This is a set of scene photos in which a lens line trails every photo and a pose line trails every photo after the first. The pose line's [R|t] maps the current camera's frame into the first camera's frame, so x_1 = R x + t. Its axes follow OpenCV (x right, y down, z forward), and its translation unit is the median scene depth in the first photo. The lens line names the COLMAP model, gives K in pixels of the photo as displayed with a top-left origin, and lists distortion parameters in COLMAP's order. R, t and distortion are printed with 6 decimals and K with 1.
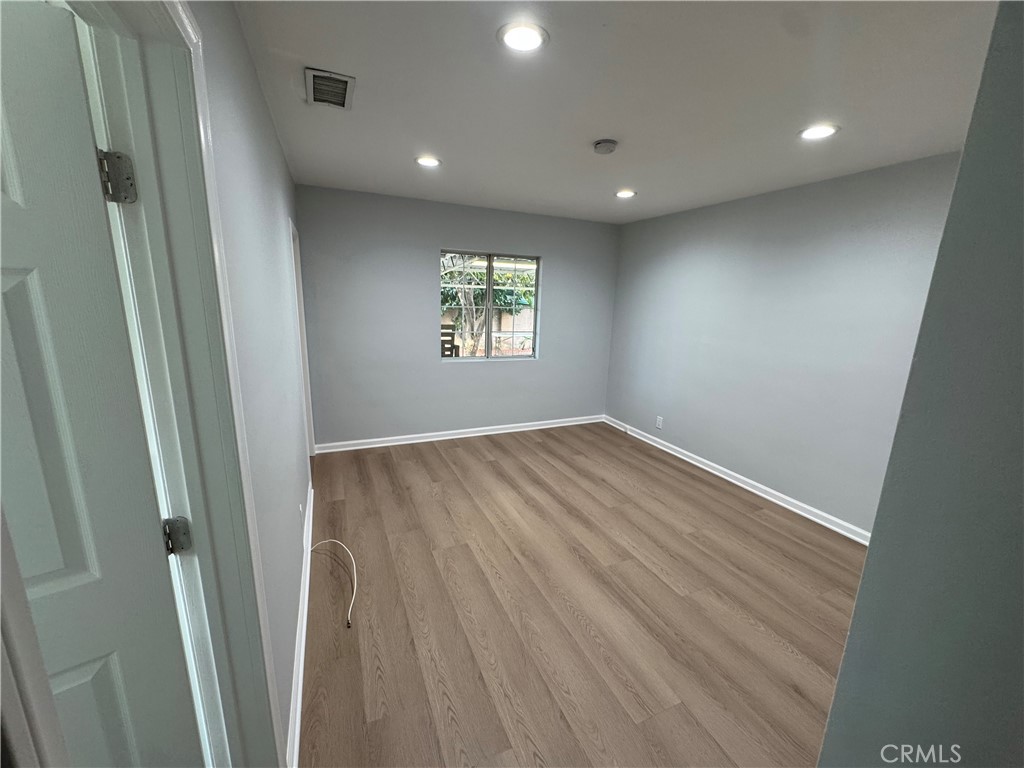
lens RADIAL K [[408.0, 0, 513.4], [0, 408.0, 389.5], [0, 0, 1]] dist [-0.004211, -0.000225]
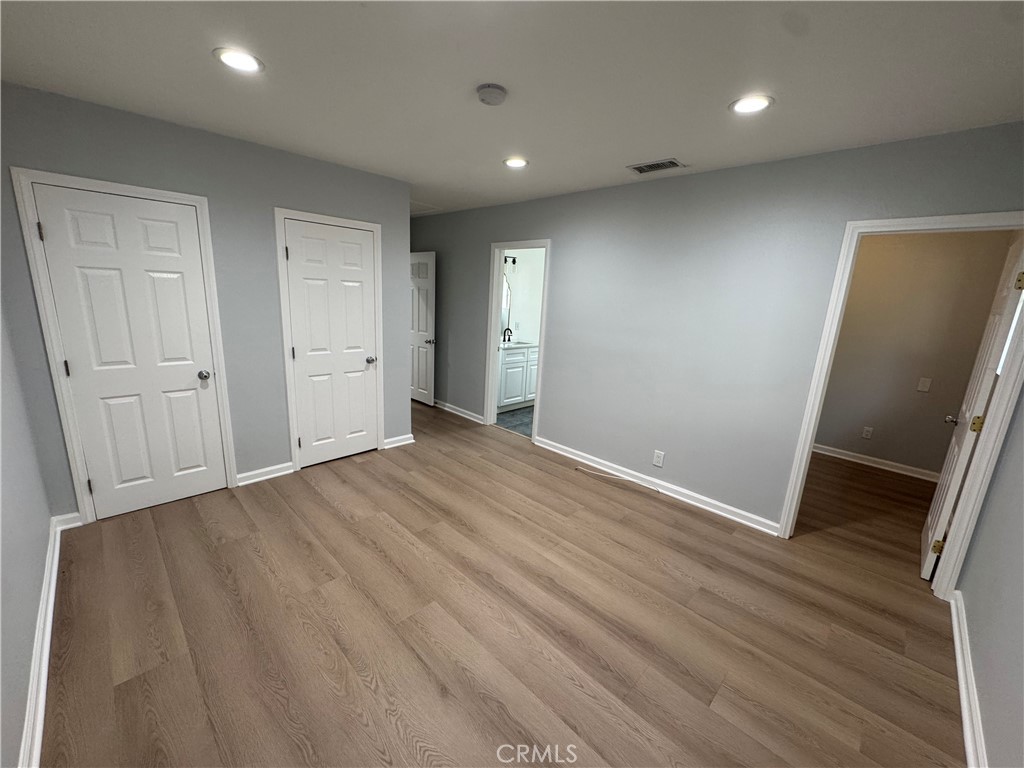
lens RADIAL K [[408.0, 0, 514.8], [0, 408.0, 383.9], [0, 0, 1]] dist [-0.004211, -0.000225]
pose [[-0.926573, 0.001521, -0.376112, 0.424745], [-0.160666, 0.902562, 0.399460, -0.363544], [0.340072, 0.430557, -0.836045, 1.689058]]
